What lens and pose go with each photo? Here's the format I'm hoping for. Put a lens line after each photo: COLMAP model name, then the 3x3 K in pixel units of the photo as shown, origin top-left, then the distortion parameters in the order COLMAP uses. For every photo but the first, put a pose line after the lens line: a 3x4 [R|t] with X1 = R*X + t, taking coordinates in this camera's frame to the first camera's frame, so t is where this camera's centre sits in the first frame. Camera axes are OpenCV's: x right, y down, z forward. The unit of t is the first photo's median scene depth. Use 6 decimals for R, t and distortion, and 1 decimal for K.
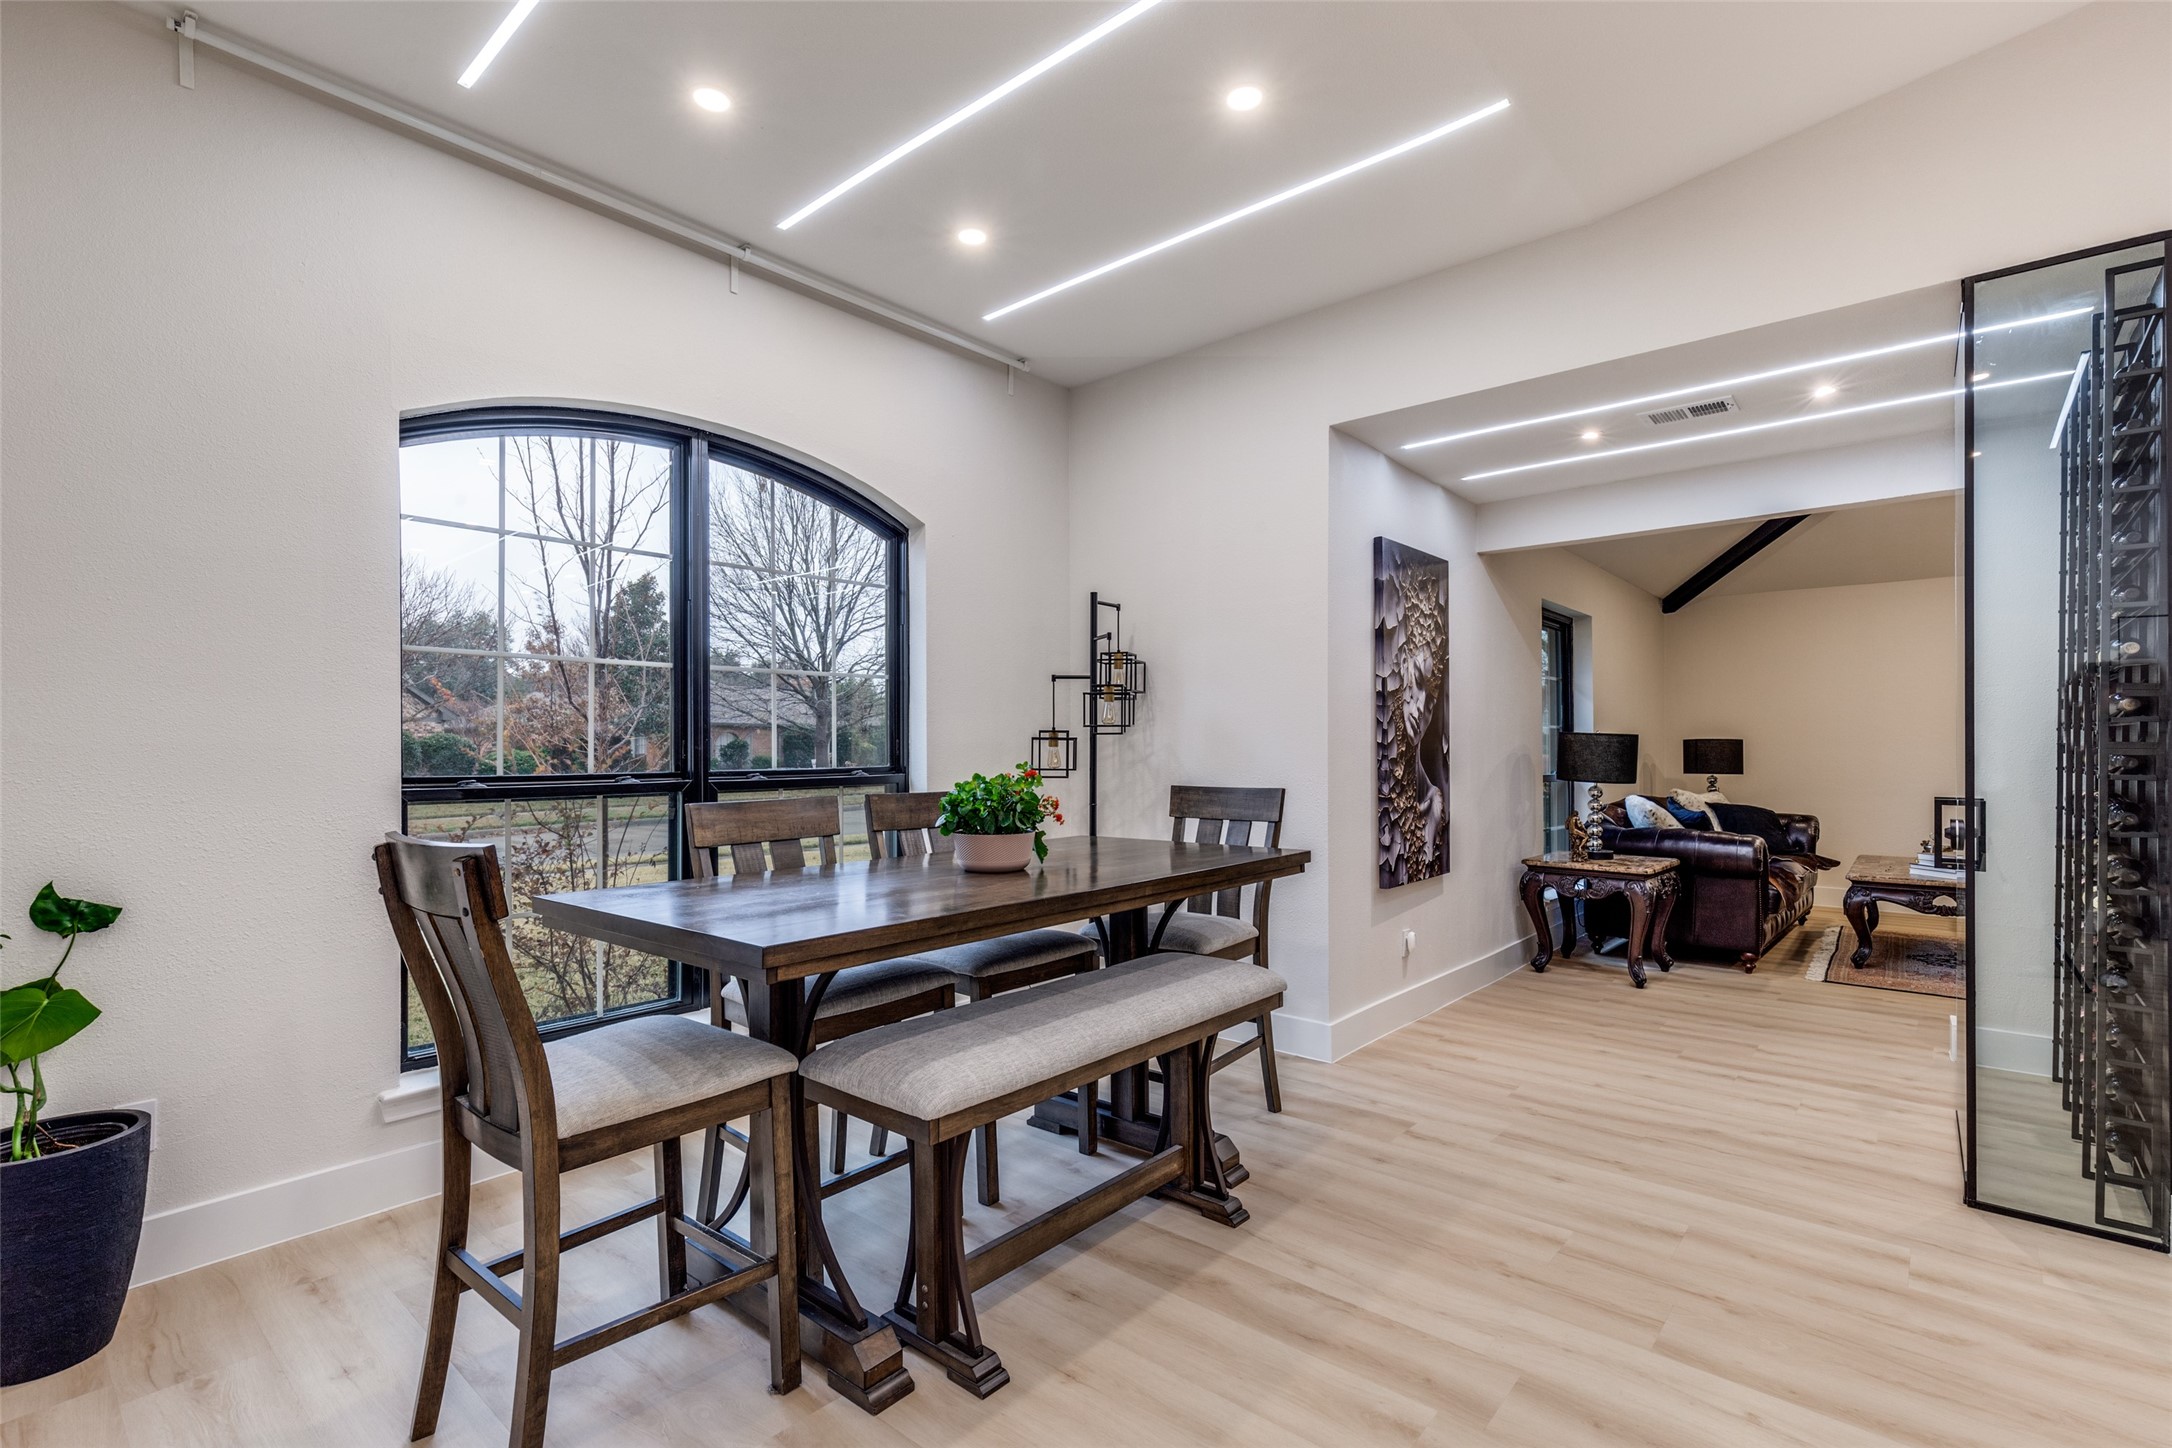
lens RADIAL K [[983.8, 0, 1093.2], [0, 983.8, 742.7], [0, 0, 1]] dist [0.009964, -0.002300]
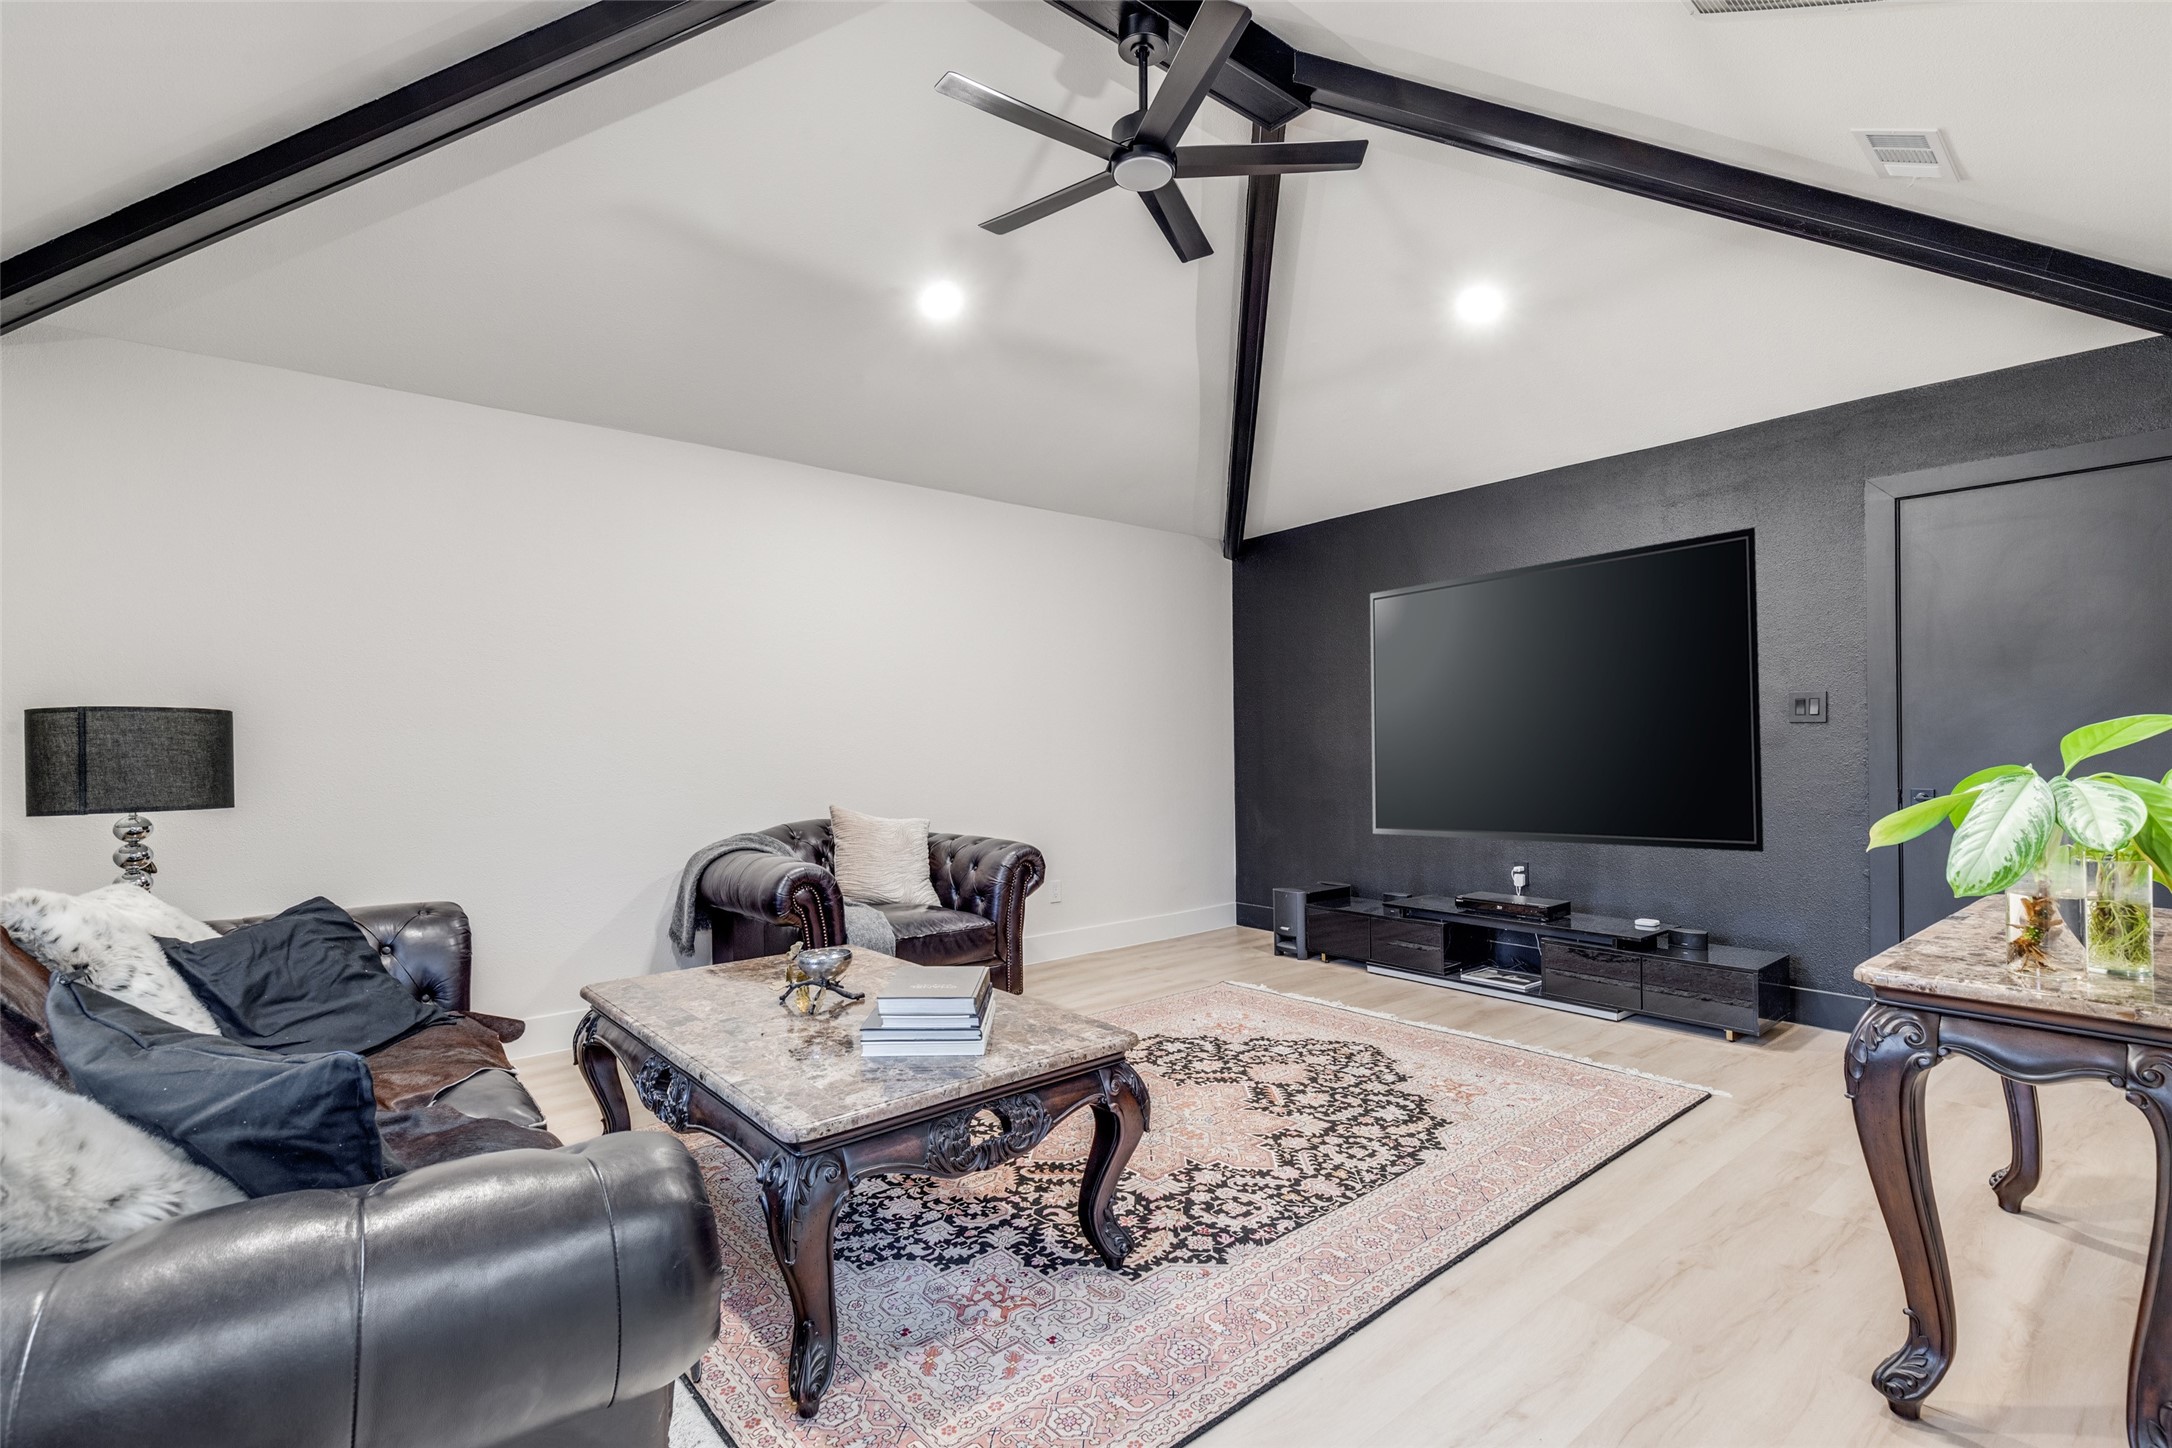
lens RADIAL K [[983.8, 0, 1092.5], [0, 983.8, 736.4], [0, 0, 1]] dist [0.009964, -0.002300]
pose [[0.162830, 0.014179, 0.986552, 0.630297], [0.001138, 0.999893, -0.014559, 0.018105], [-0.986653, 0.003493, 0.162797, 1.127829]]
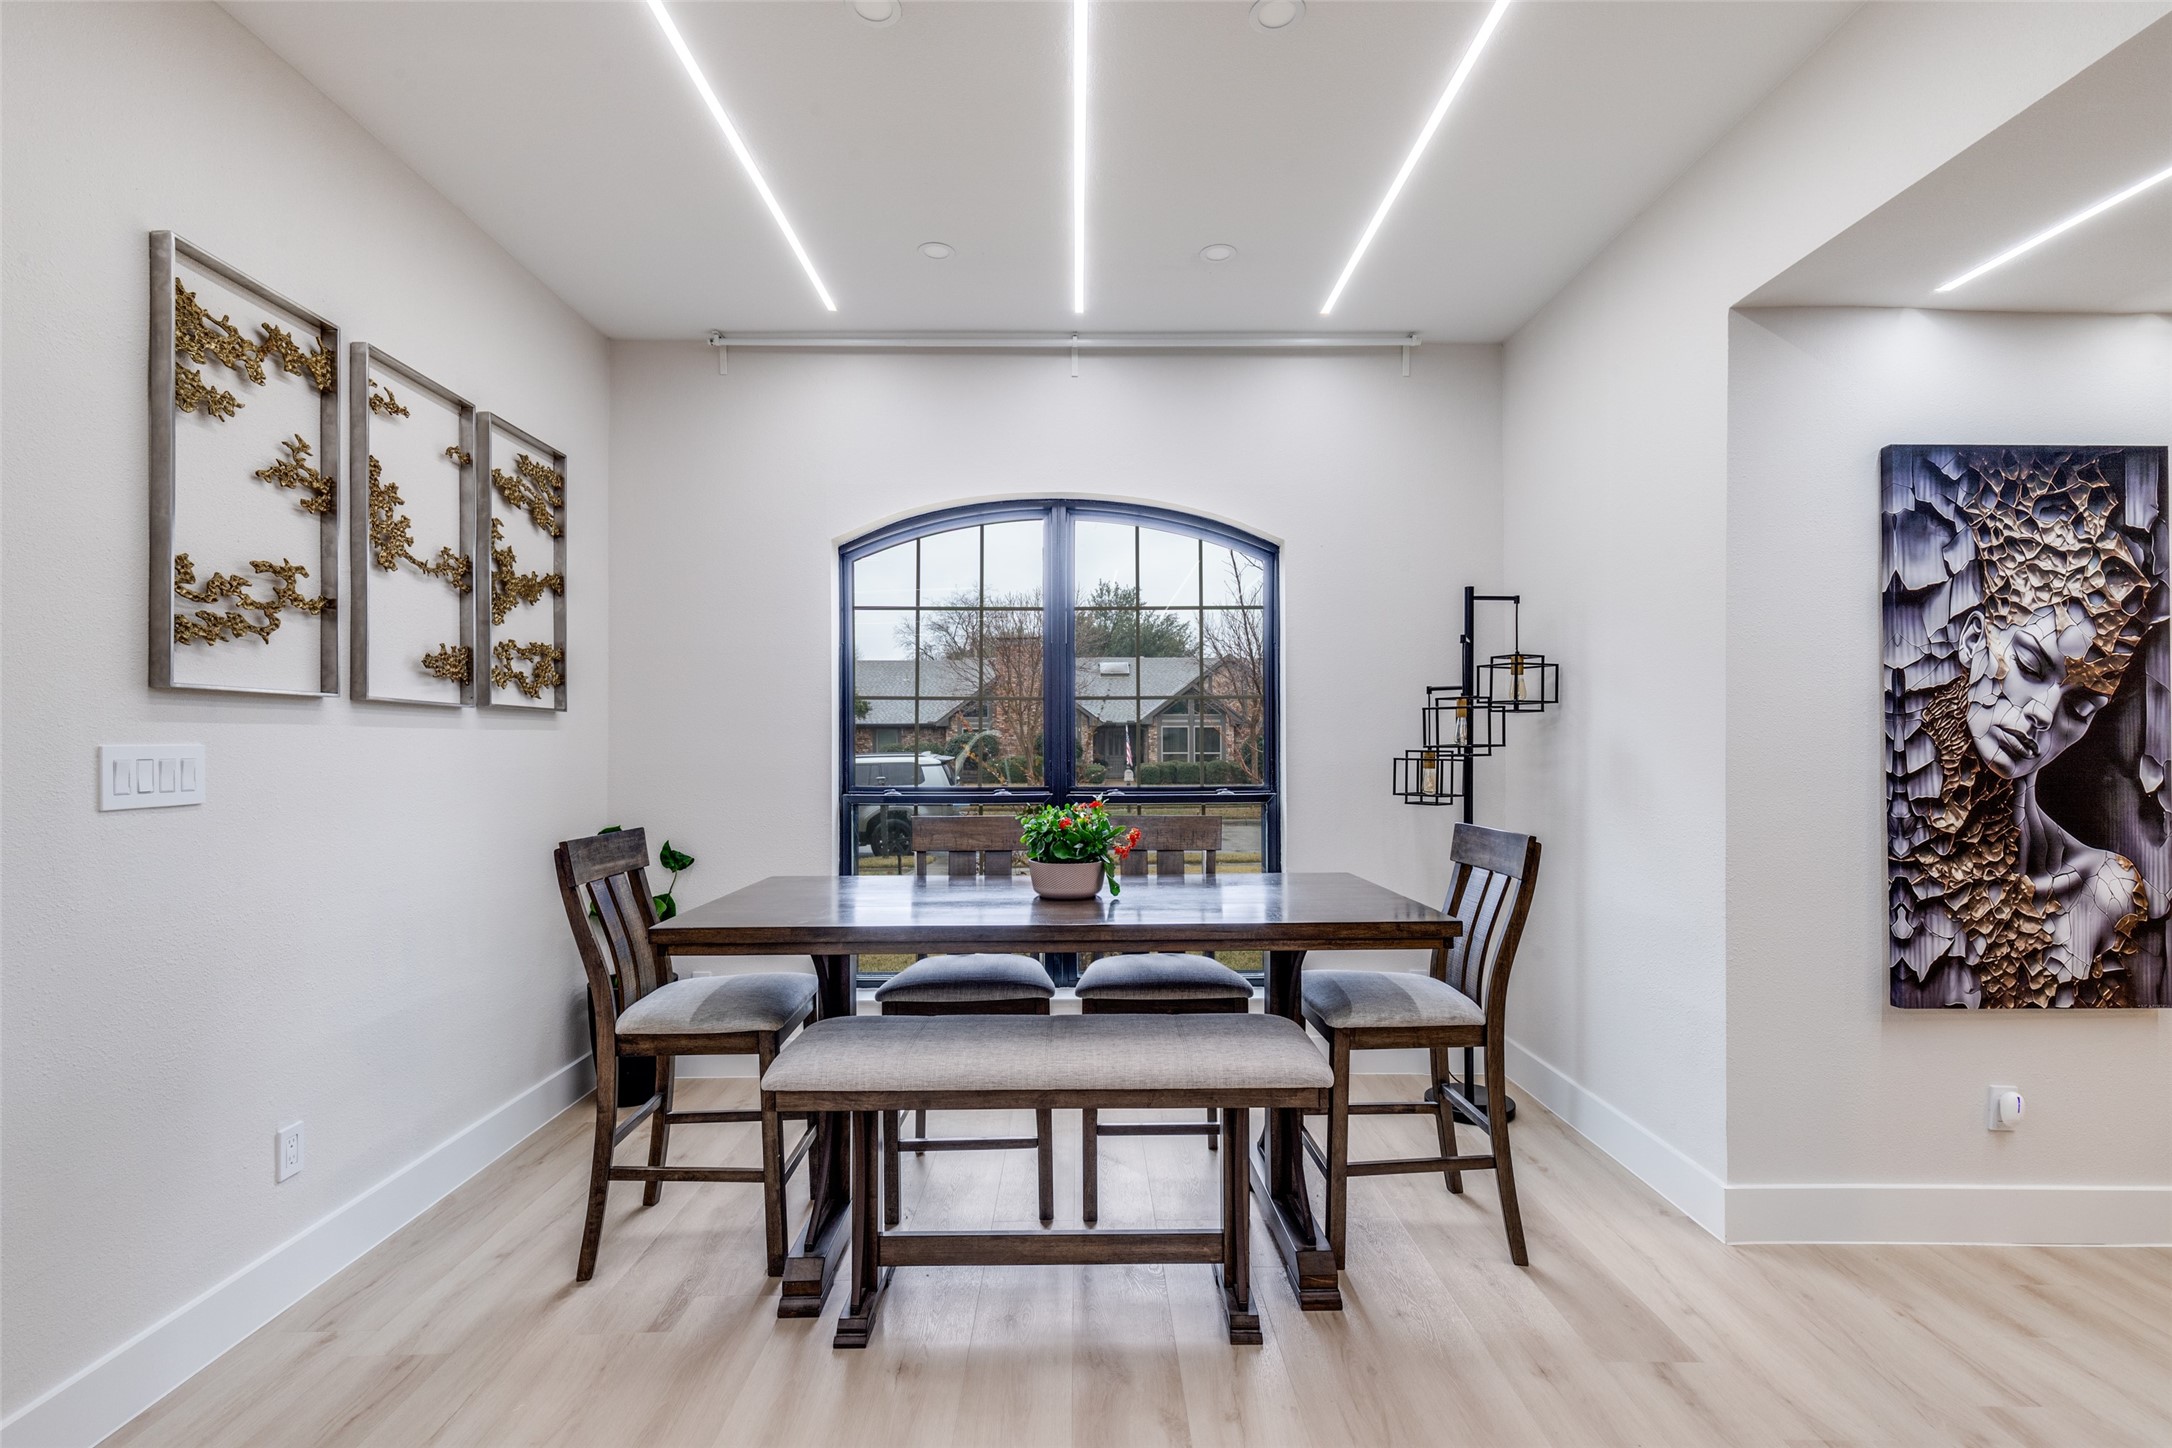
lens RADIAL K [[983.8, 0, 1097.2], [0, 983.8, 739.4], [0, 0, 1]] dist [0.009964, -0.002300]
pose [[0.666165, -0.002554, -0.745800, 0.424652], [0.001511, 0.999997, -0.002074, -0.020828], [0.745803, 0.000255, 0.666167, 0.201867]]
